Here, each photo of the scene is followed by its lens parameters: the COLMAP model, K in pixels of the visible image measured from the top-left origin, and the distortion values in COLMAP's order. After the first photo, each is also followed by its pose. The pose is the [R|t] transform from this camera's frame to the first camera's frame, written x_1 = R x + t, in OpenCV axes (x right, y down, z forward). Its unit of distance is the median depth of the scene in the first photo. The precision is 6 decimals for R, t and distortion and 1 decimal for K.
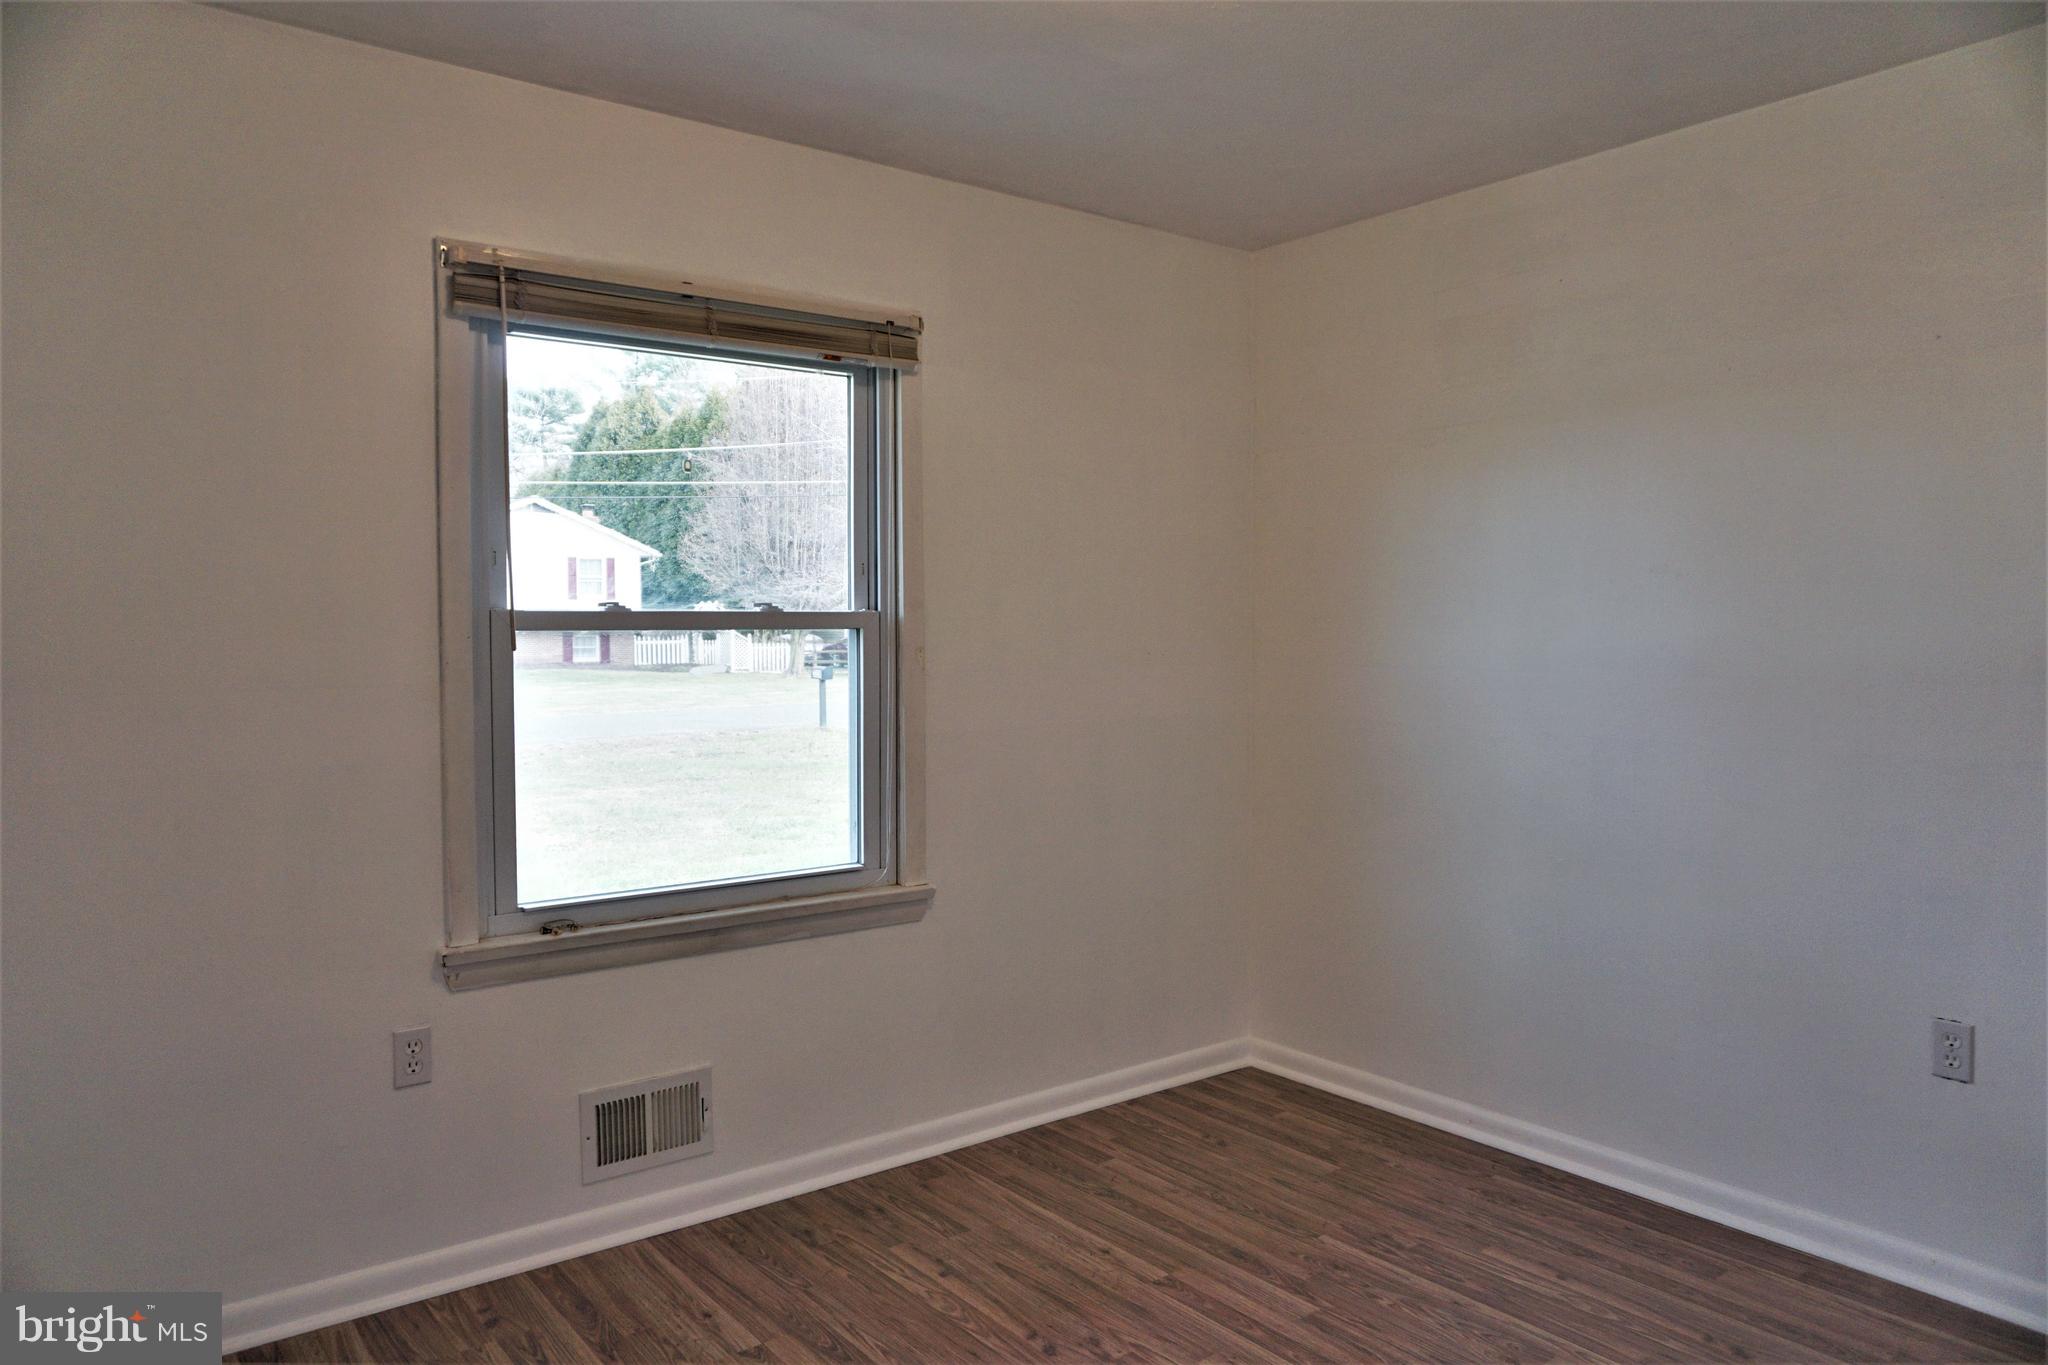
lens RADIAL K [[1378.4, 0, 1024.0], [0, 1378.4, 682.5], [0, 0, 1]] dist [-0.050775, 0.035913]
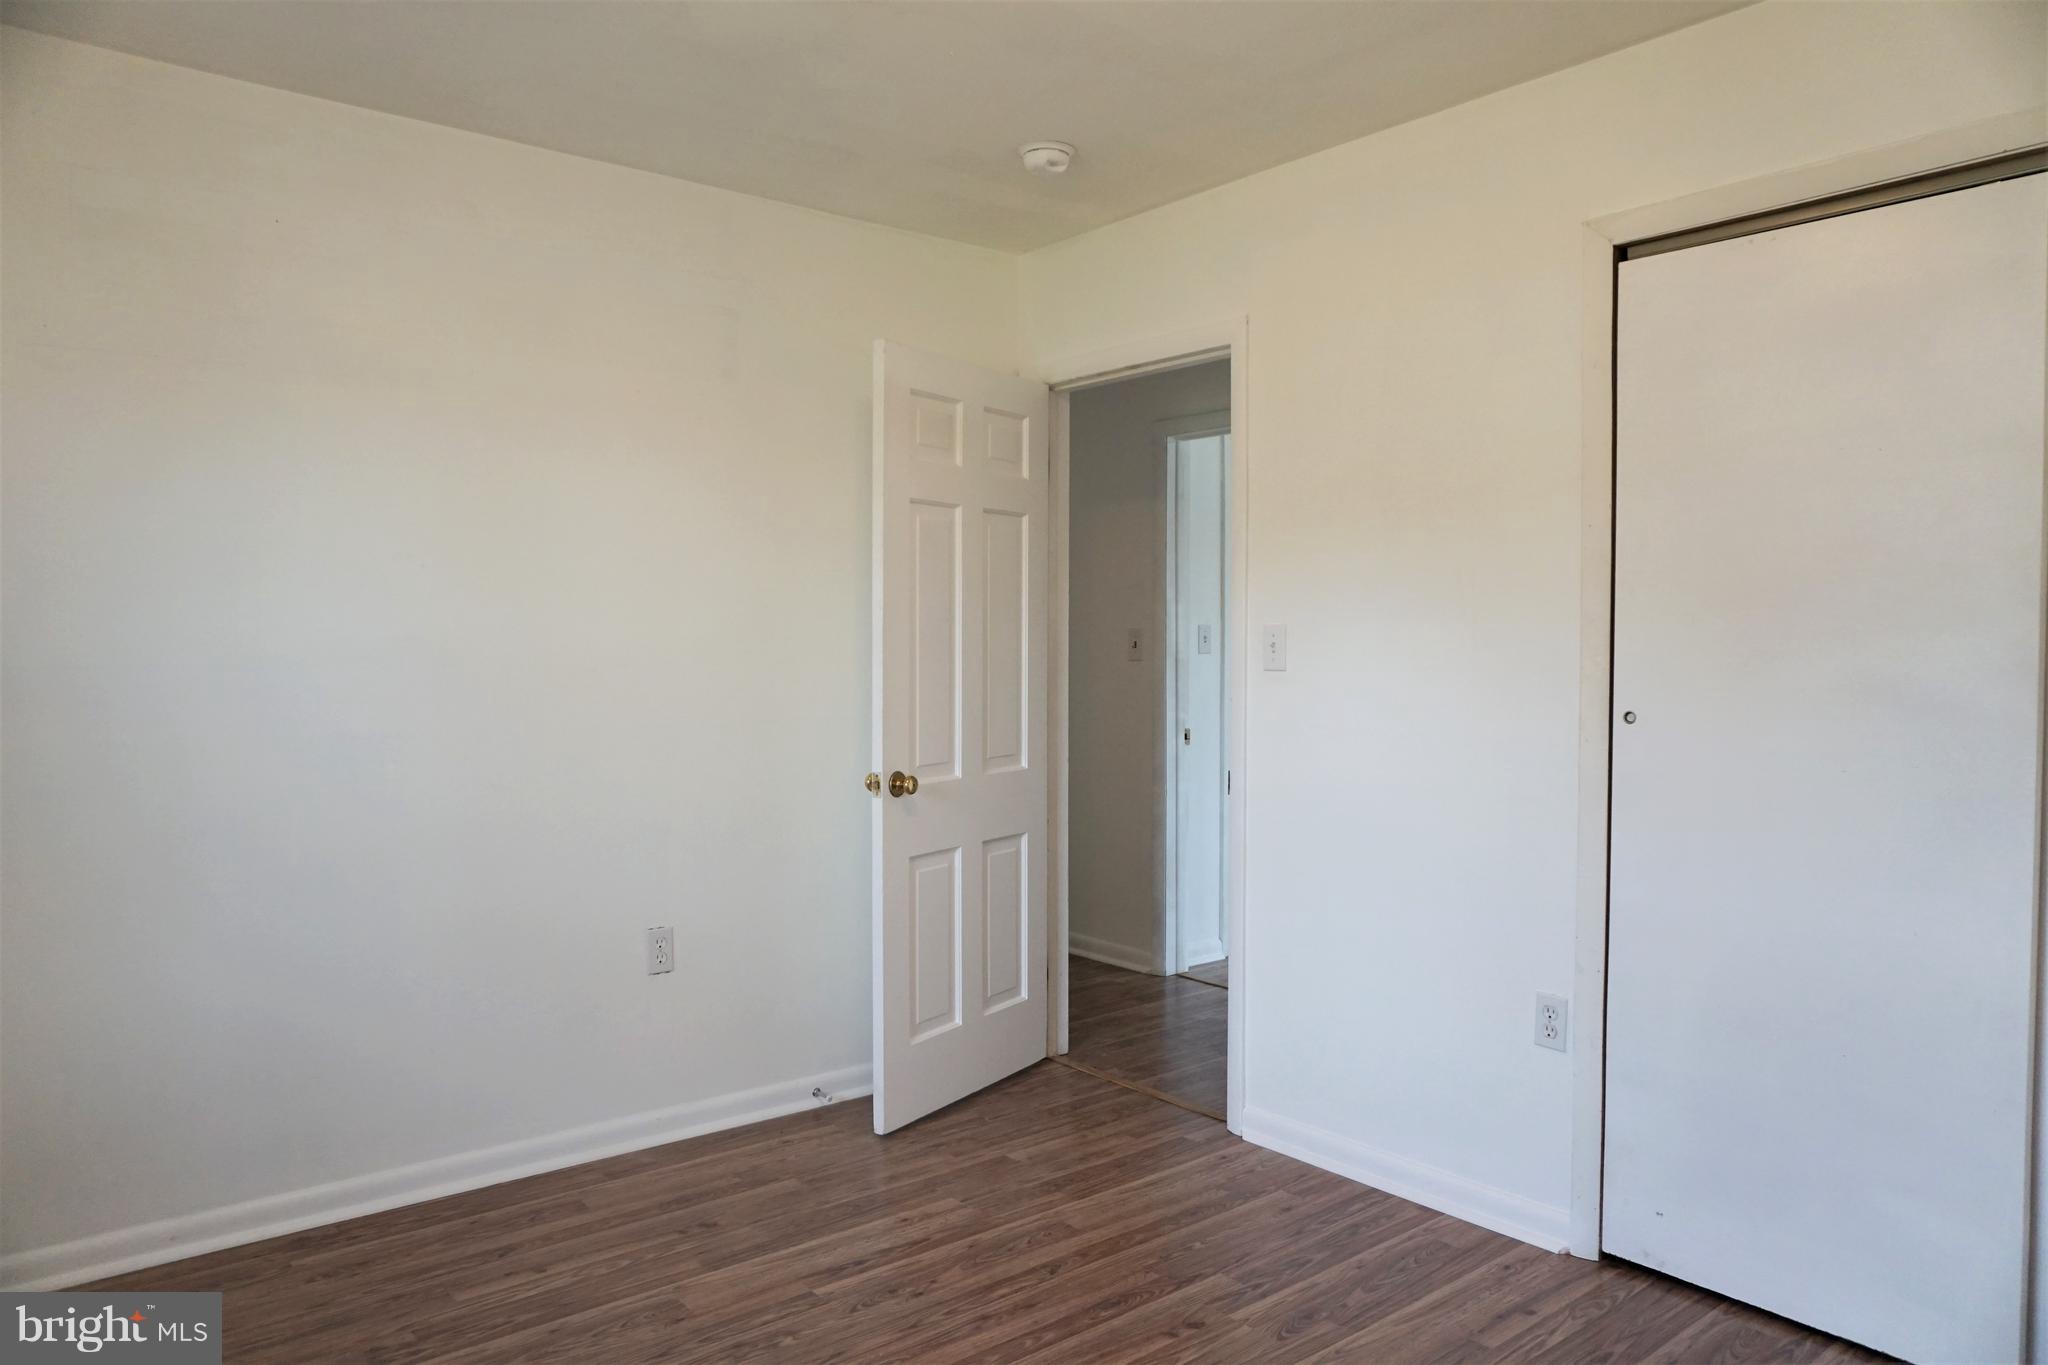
lens RADIAL K [[1378.4, 0, 1024.0], [0, 1378.4, 682.5], [0, 0, 1]] dist [-0.050775, 0.035913]
pose [[-0.046067, -0.033957, 0.998361, -0.601850], [0.027742, 0.998993, 0.035259, -0.028931], [-0.998553, 0.029321, -0.045078, 0.643173]]
